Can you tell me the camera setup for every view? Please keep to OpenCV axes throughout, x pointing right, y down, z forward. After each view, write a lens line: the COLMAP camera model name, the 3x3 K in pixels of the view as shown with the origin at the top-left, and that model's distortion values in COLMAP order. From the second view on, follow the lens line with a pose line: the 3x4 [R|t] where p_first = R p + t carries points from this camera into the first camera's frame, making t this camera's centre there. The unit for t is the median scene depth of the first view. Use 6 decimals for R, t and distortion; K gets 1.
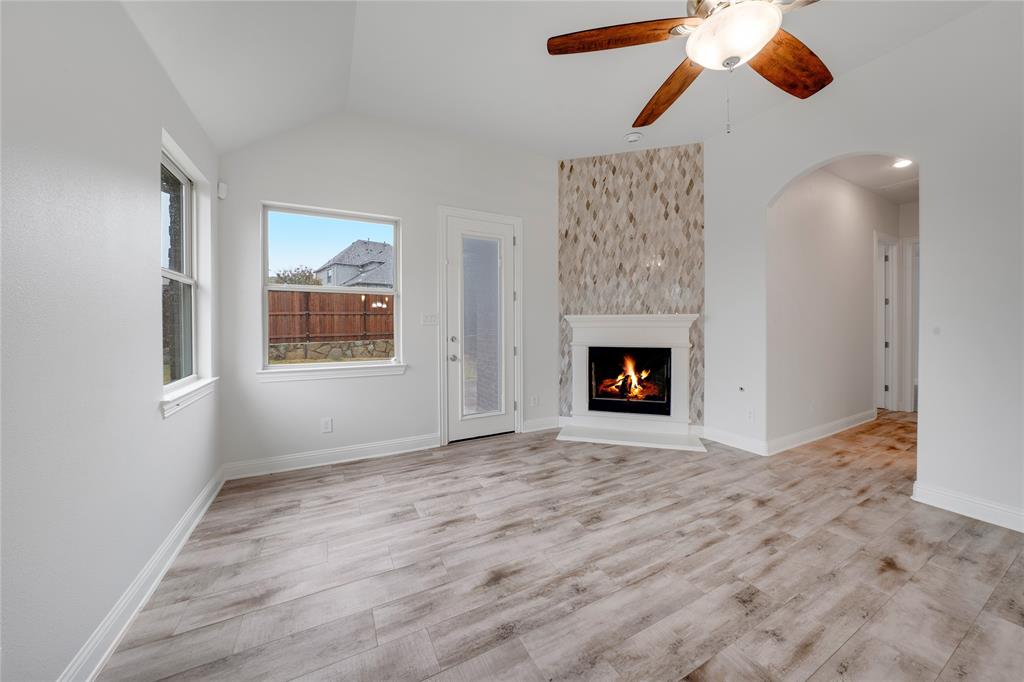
lens RADIAL K [[383.1, 0, 532.0], [0, 383.1, 327.4], [0, 0, 1]] dist [-0.026452, -0.000062]
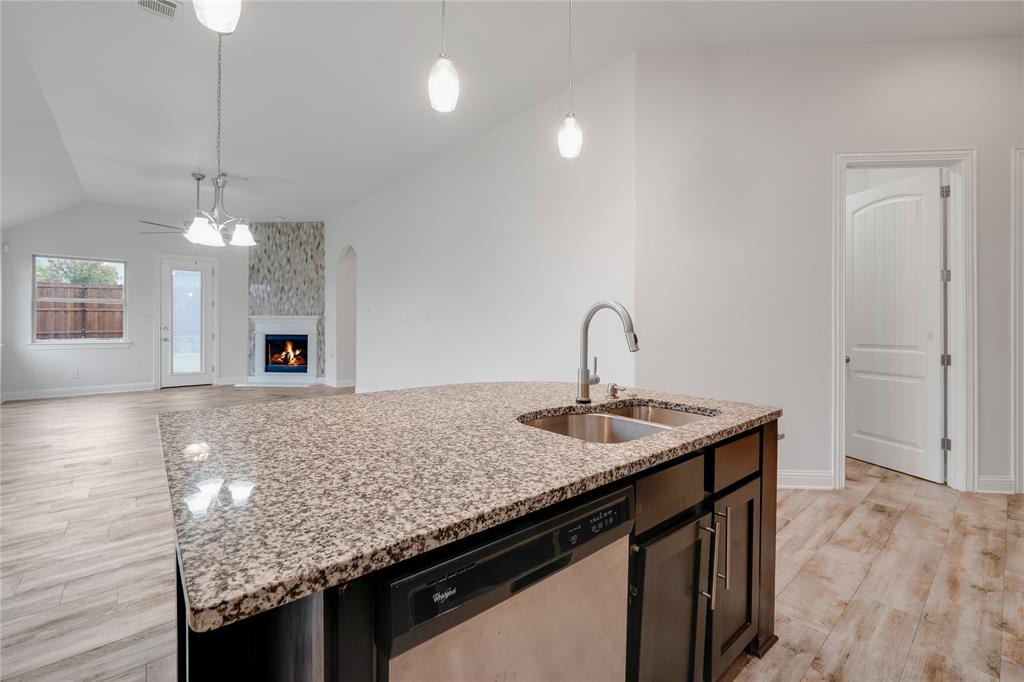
lens RADIAL K [[462.4, 0, 528.5], [0, 462.4, 325.5], [0, 0, 1]] dist [-0.001439, 0.002372]
pose [[0.978266, 0.007879, 0.207203, 0.901535], [-0.006370, 0.999948, -0.007947, 0.020805], [-0.207255, 0.006455, 0.978266, -1.297355]]
